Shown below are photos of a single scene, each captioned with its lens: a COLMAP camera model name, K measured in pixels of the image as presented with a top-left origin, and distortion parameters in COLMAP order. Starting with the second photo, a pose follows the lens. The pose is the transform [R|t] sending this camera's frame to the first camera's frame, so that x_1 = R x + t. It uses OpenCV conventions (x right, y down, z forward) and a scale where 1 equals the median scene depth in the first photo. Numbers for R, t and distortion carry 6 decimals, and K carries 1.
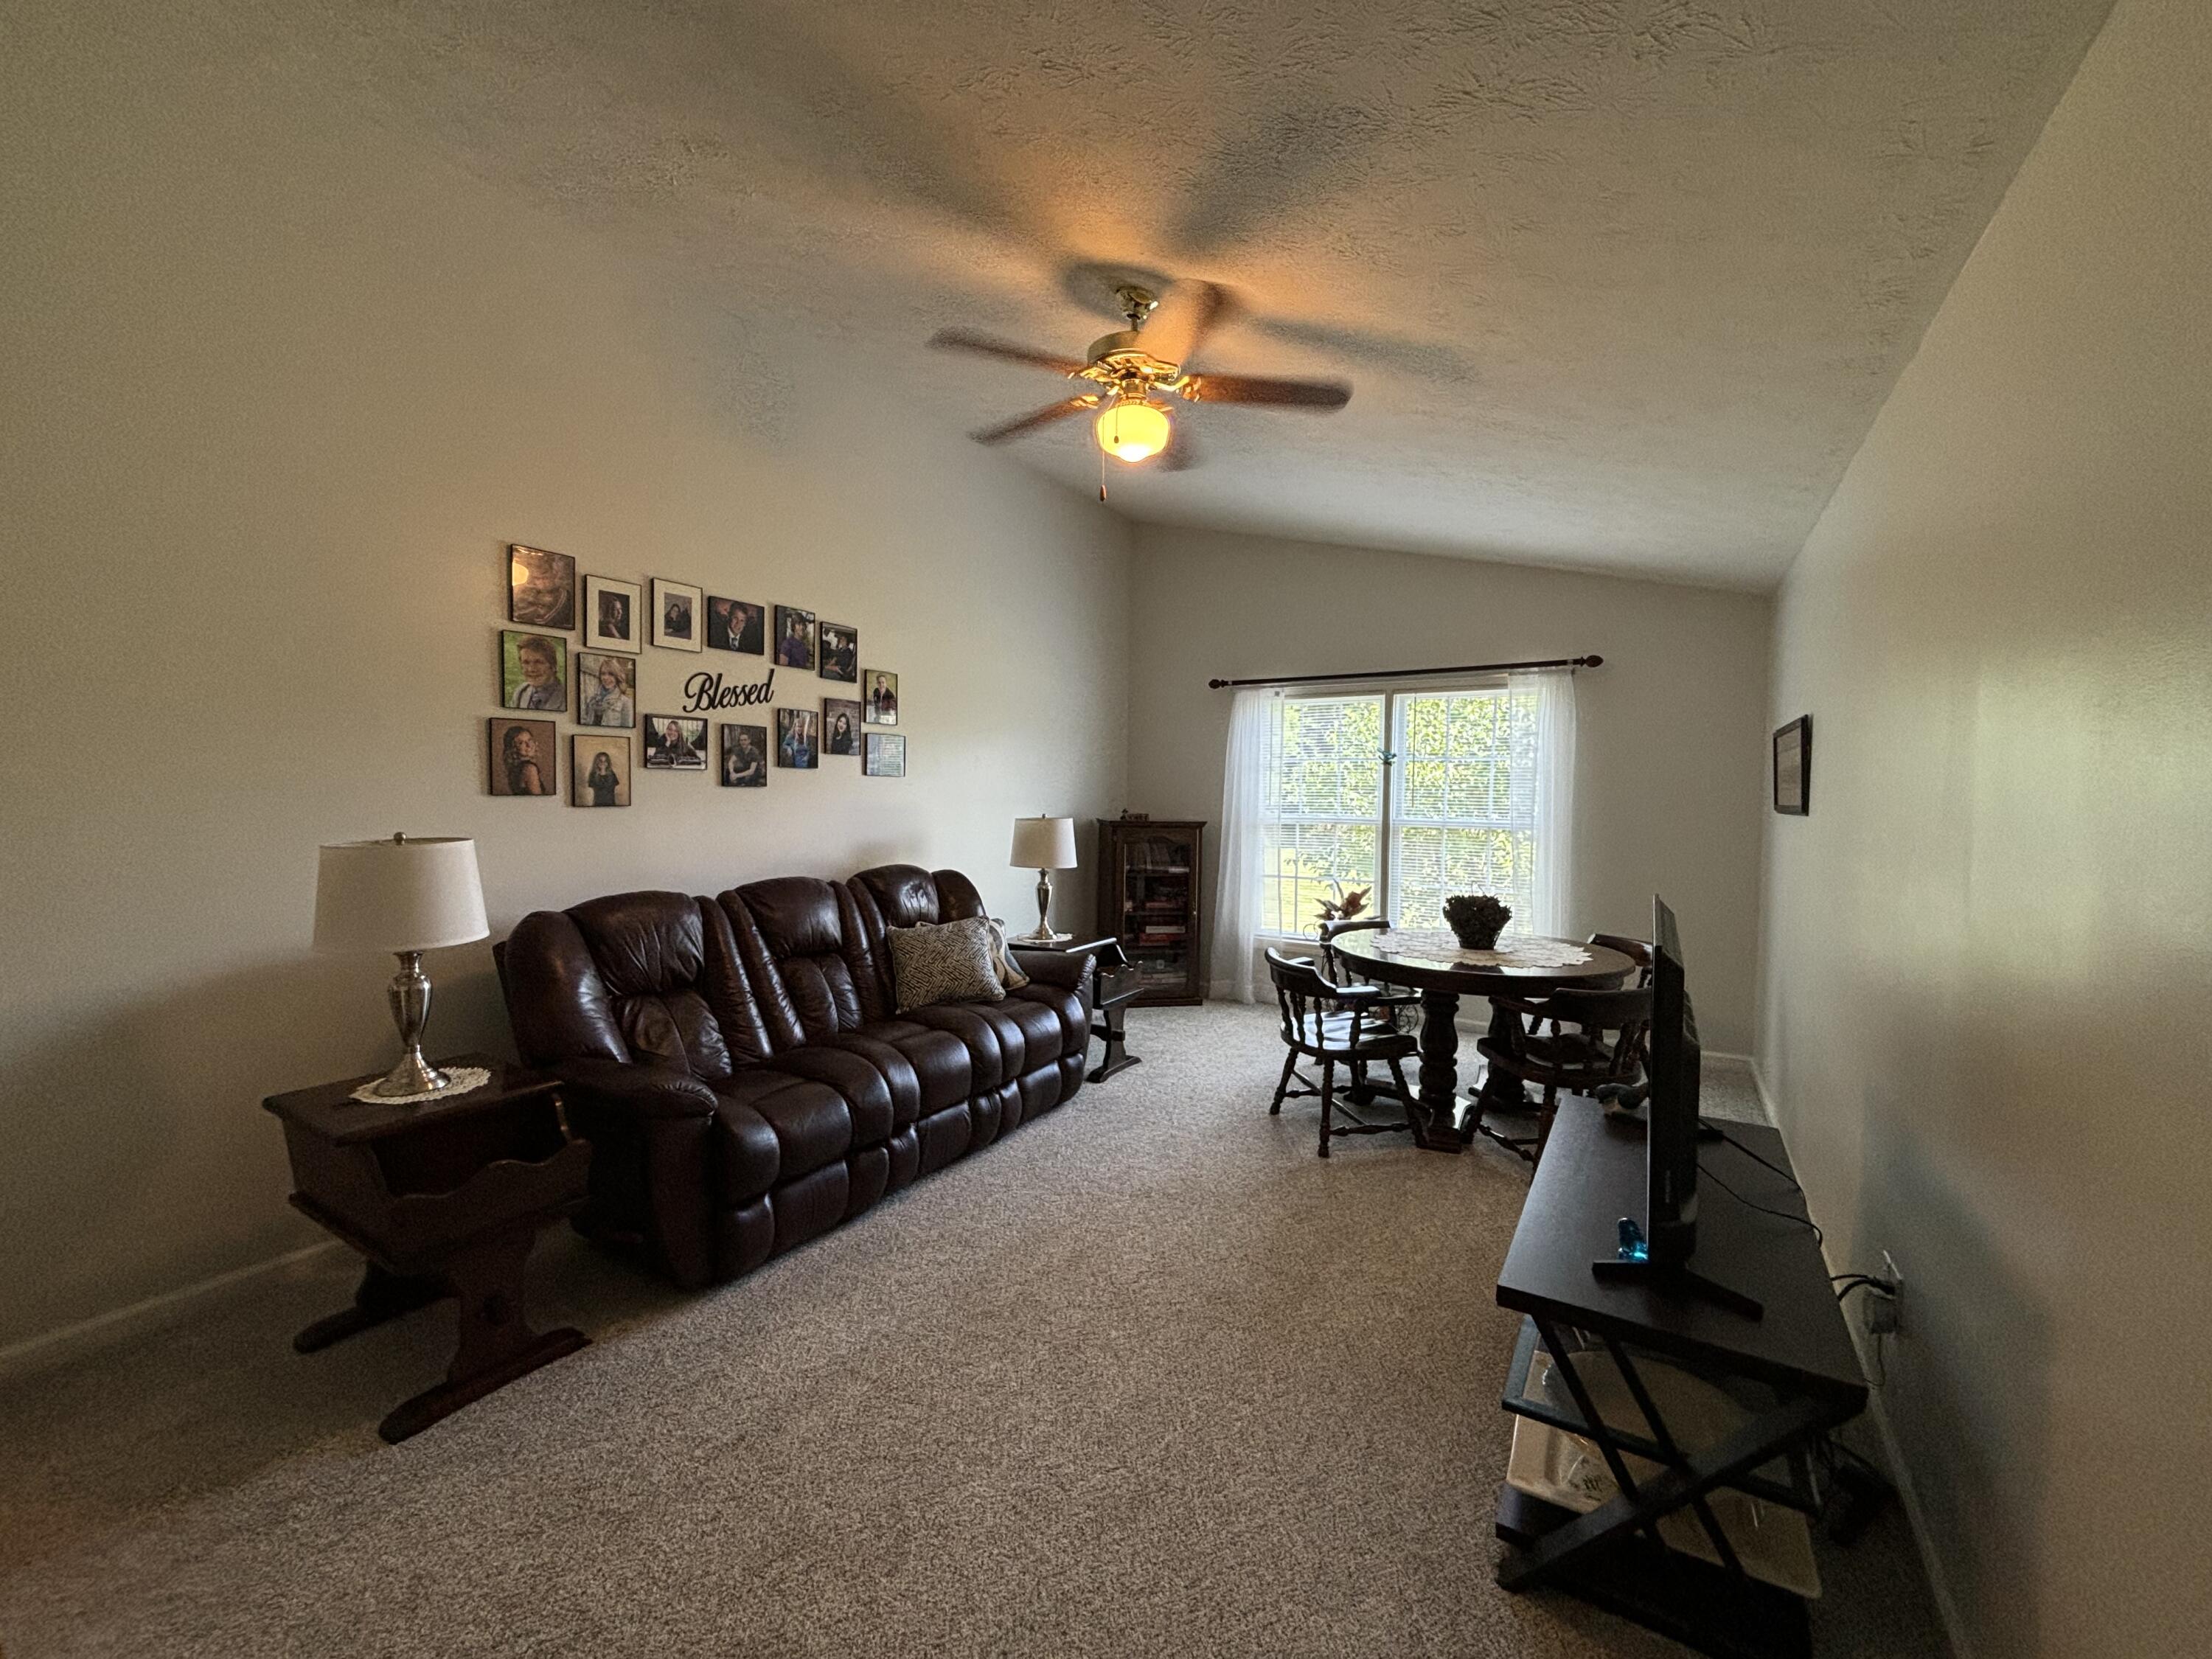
lens RADIAL K [[890.3, 0, 1101.2], [0, 890.3, 826.4], [0, 0, 1]] dist [0.000237, 0.000075]
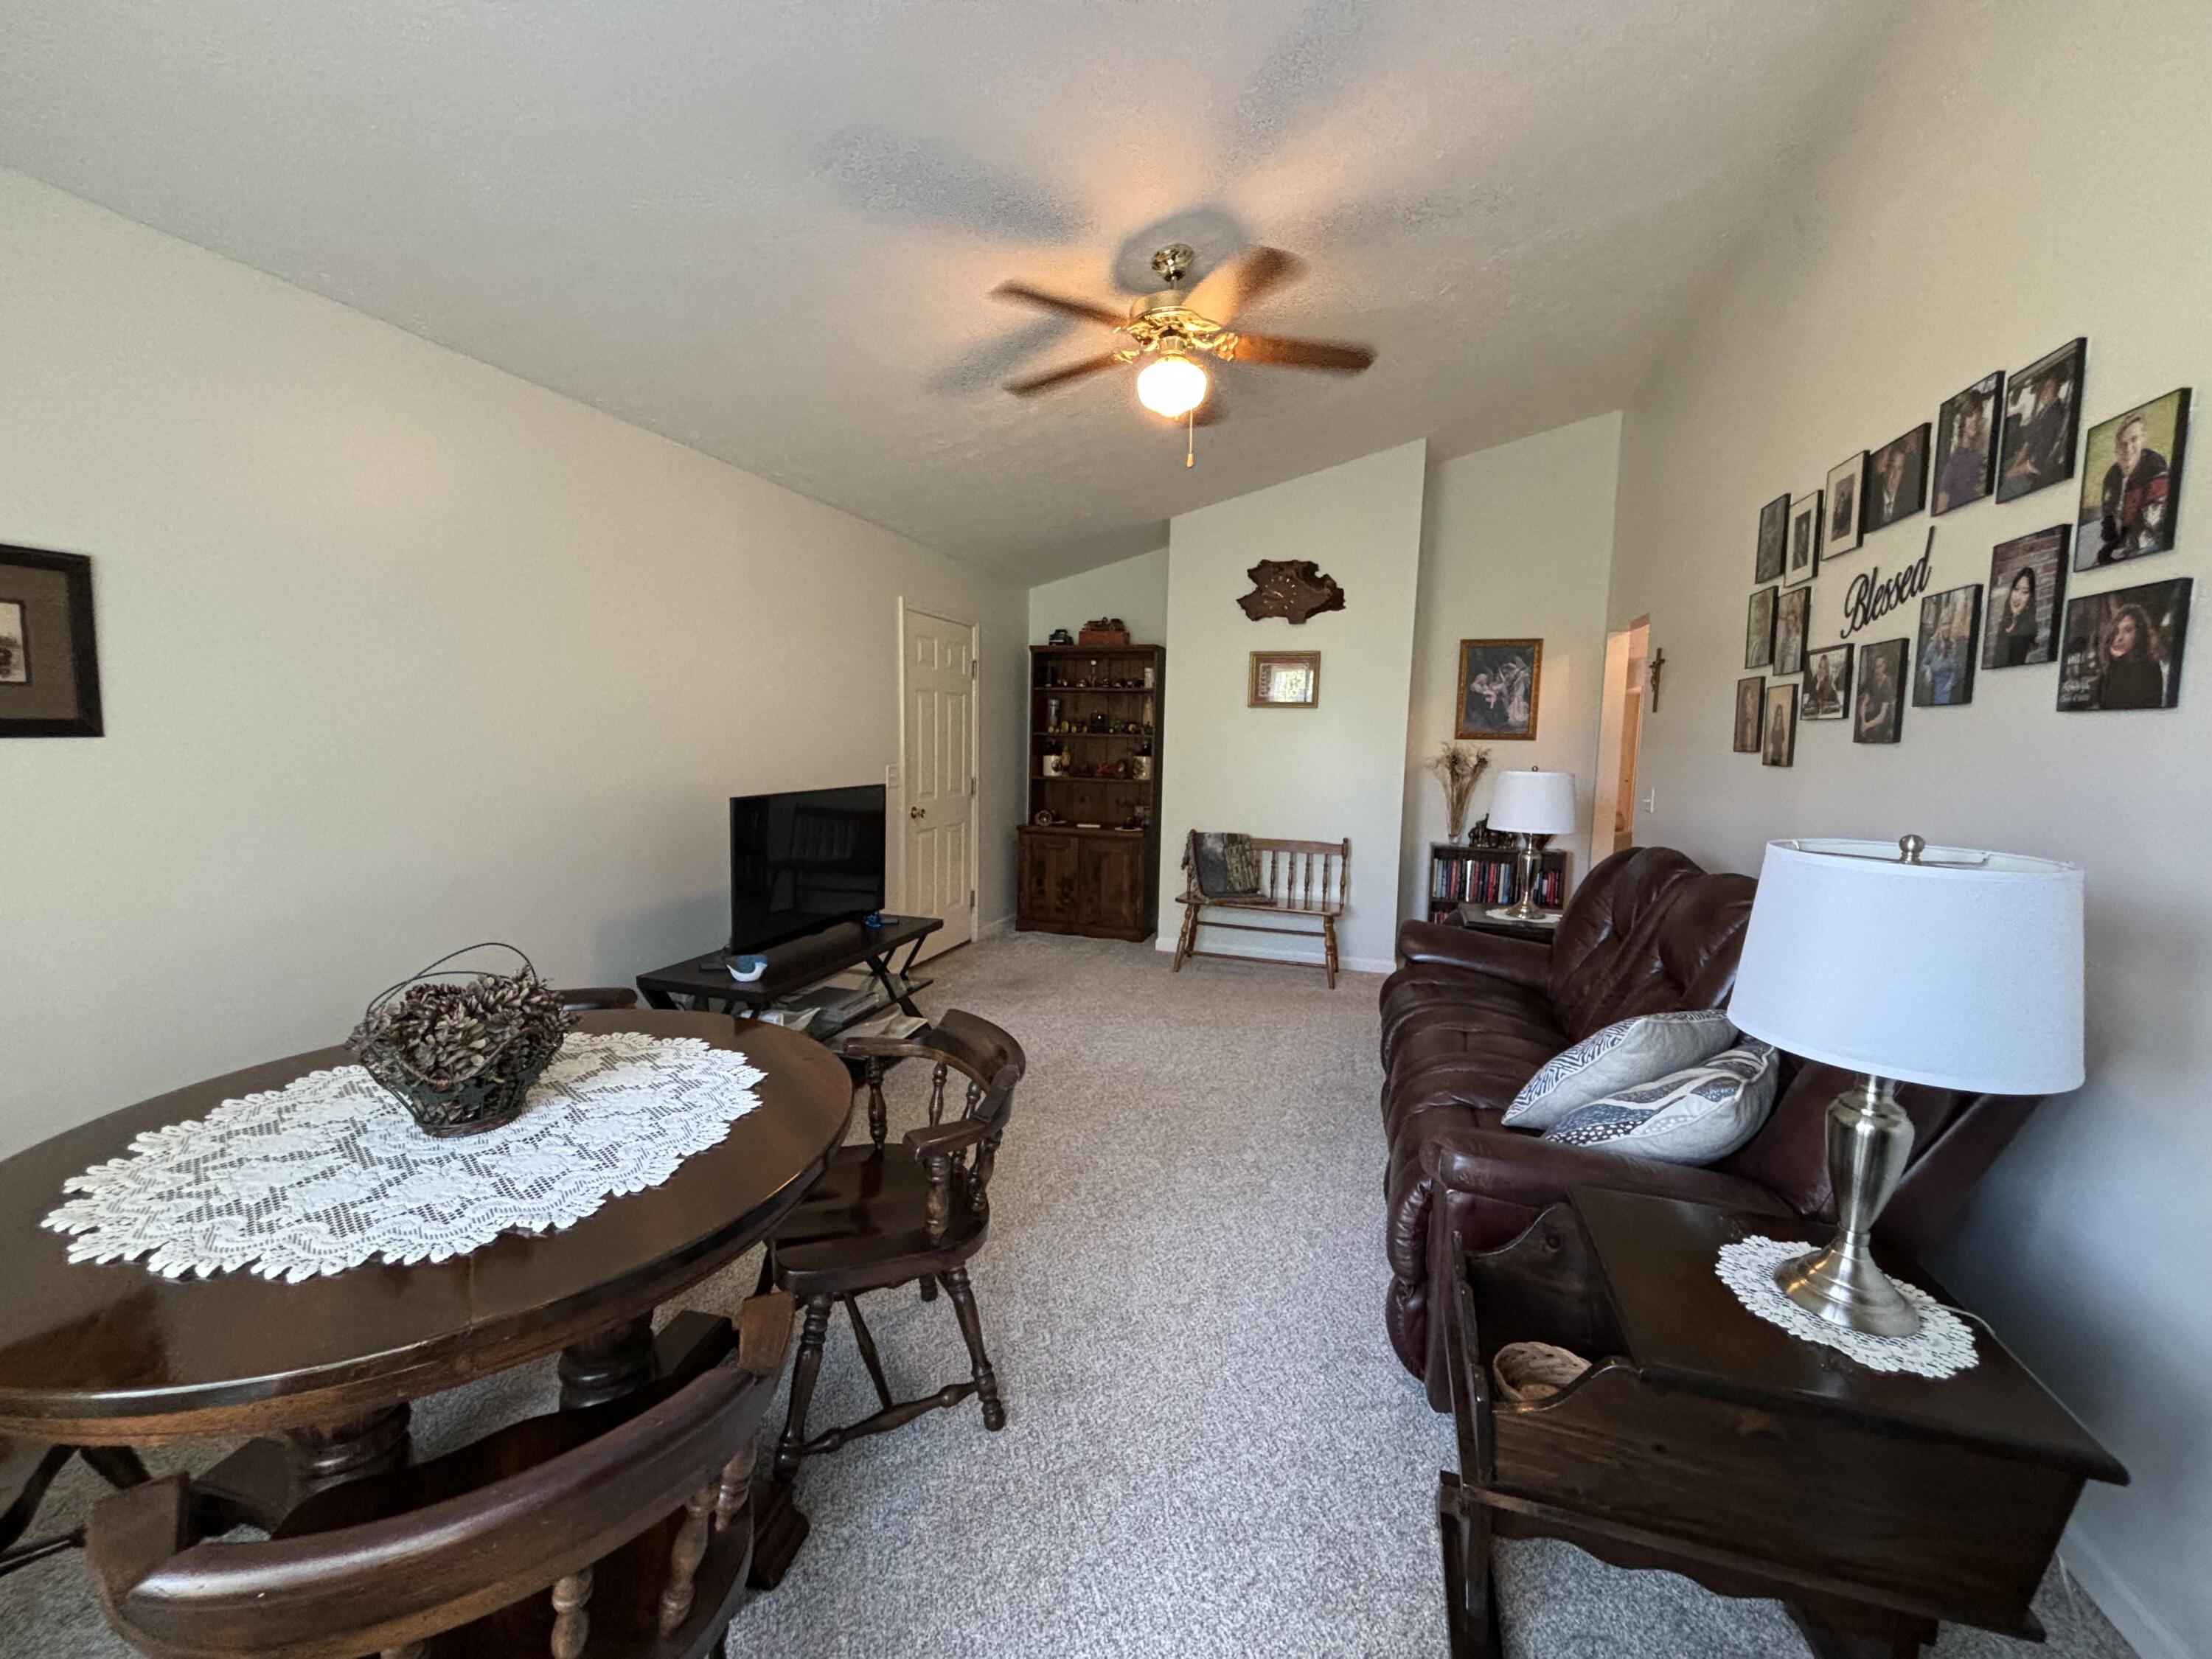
lens RADIAL K [[890.3, 0, 1101.2], [0, 890.3, 826.4], [0, 0, 1]] dist [0.000237, 0.000075]
pose [[-0.966431, -0.003655, -0.256899, 0.266341], [-0.040253, 0.989705, 0.137344, -0.049386], [0.253752, 0.143075, -0.956629, 1.426570]]
